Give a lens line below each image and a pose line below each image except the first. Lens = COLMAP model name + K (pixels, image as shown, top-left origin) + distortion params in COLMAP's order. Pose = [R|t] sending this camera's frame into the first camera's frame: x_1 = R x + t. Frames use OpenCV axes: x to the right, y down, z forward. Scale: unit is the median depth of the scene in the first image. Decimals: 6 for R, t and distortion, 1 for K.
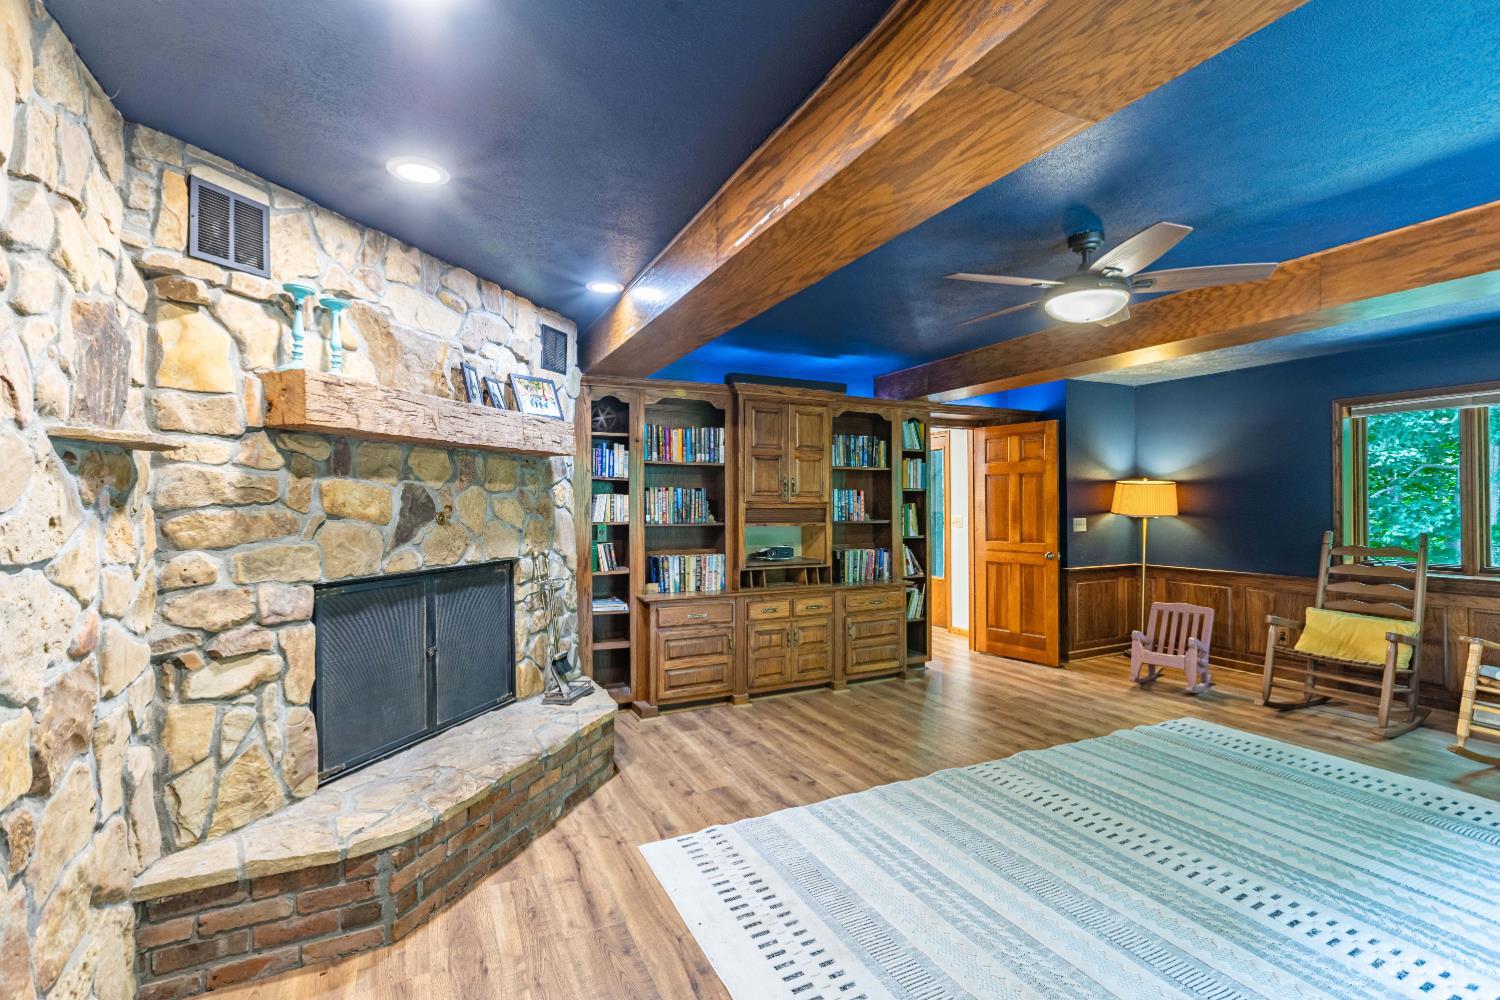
lens RADIAL K [[674.4, 0, 756.1], [0, 674.4, 498.8], [0, 0, 1]] dist [-0.000793, 0.000421]
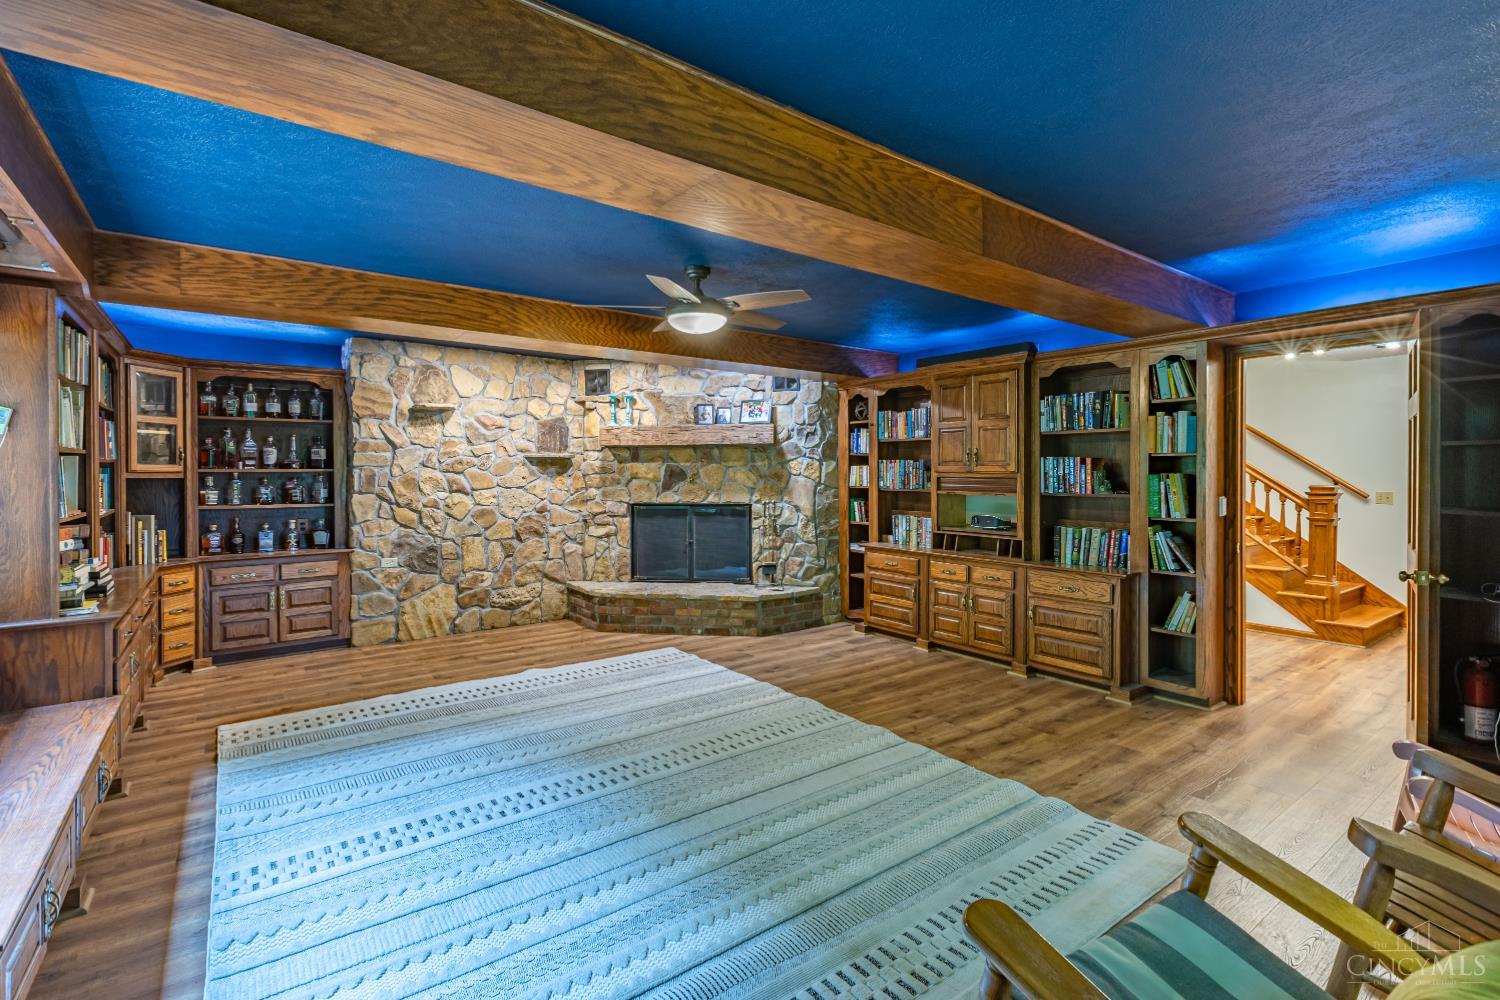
lens RADIAL K [[691.8, 0, 753.6], [0, 691.8, 475.5], [0, 0, 1]] dist [0.000811, 0.000305]
pose [[0.180350, 0.008316, -0.983567, 1.318472], [0.008872, 0.999910, 0.010081, -0.003530], [0.983562, -0.010545, 0.180260, 0.622963]]
